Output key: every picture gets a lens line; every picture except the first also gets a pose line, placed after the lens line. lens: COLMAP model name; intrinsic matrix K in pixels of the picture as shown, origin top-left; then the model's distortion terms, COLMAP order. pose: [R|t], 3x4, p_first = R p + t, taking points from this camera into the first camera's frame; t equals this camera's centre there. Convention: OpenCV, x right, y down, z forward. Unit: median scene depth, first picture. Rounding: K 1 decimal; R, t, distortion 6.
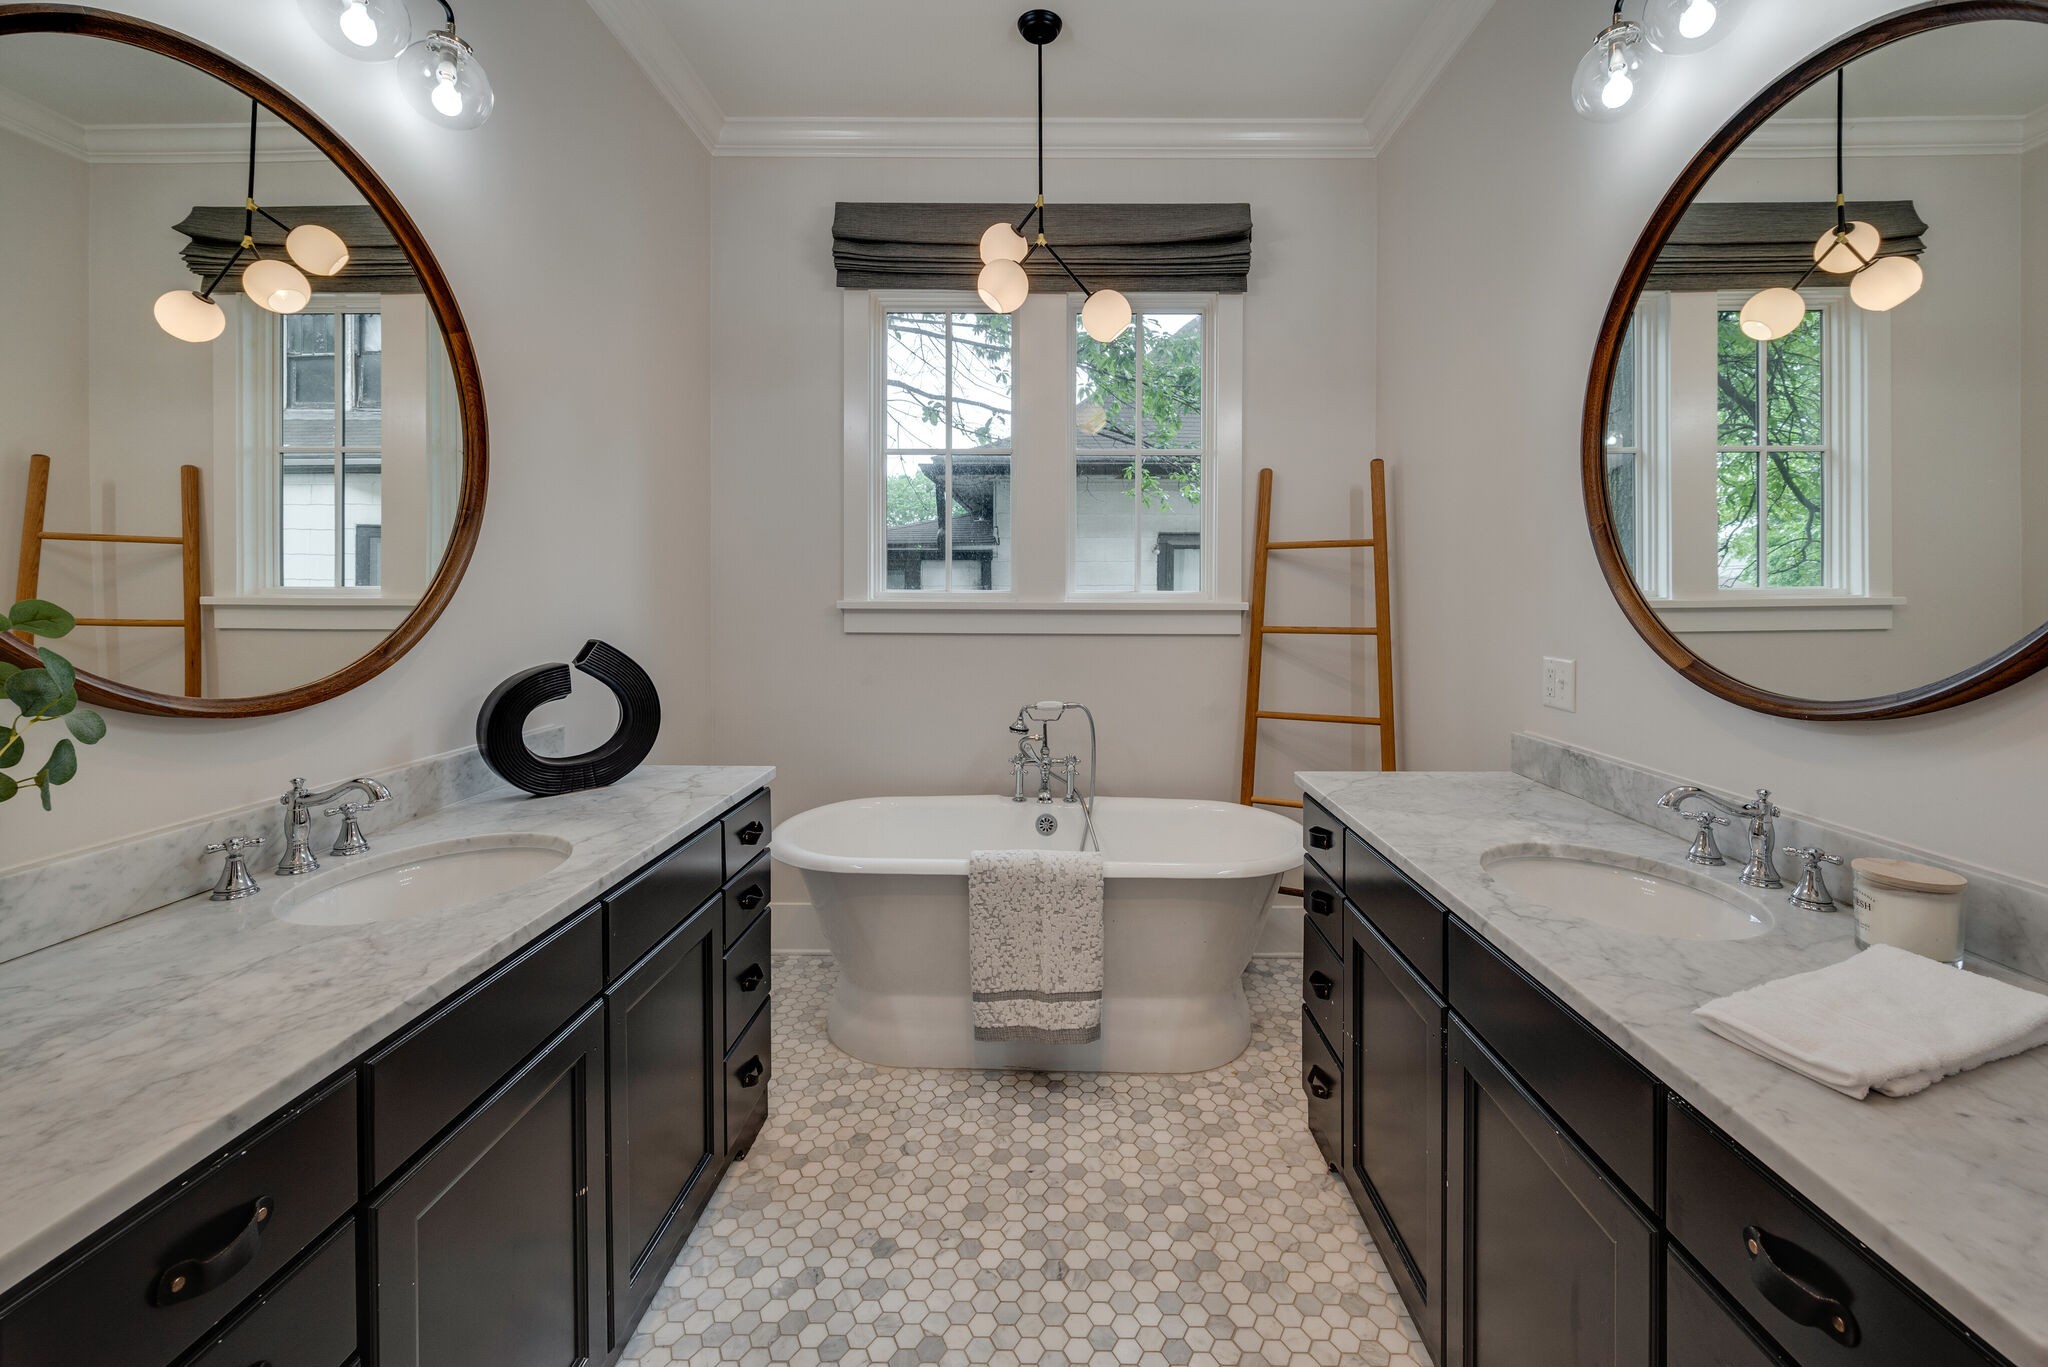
lens RADIAL K [[836.3, 0, 1044.7], [0, 836.3, 607.1], [0, 0, 1]] dist [0.001748, -0.000448]
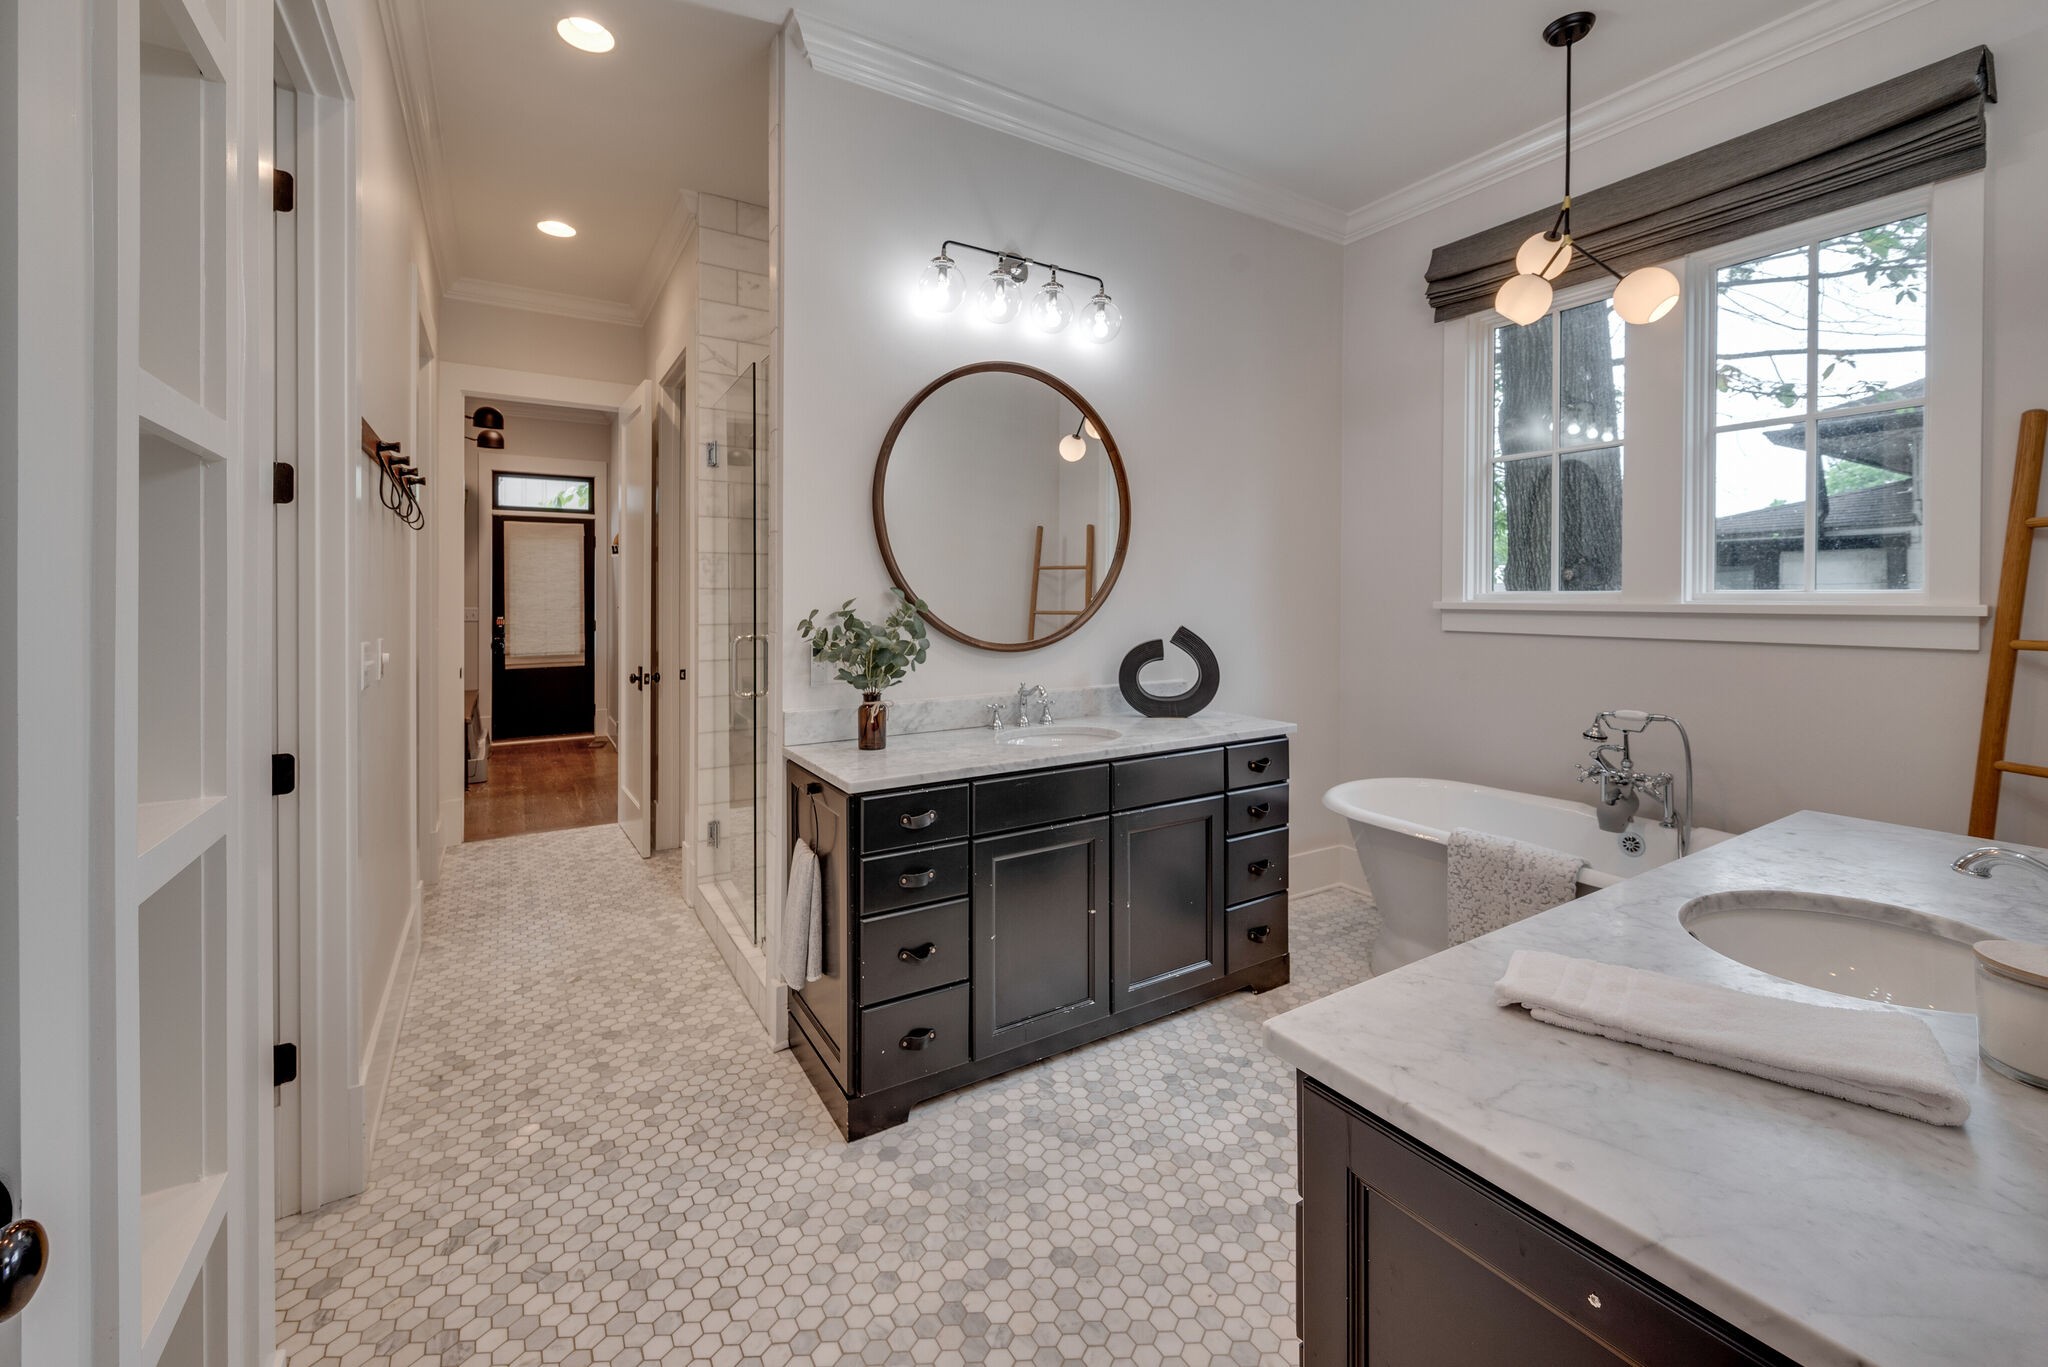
lens RADIAL K [[836.3, 0, 1036.5], [0, 836.3, 601.5], [0, 0, 1]] dist [0.001748, -0.000448]
pose [[0.539932, 0.002162, -0.841706, 0.431060], [-0.009945, 0.999943, -0.003811, 0.001918], [0.841650, 0.010429, 0.539923, -0.058992]]
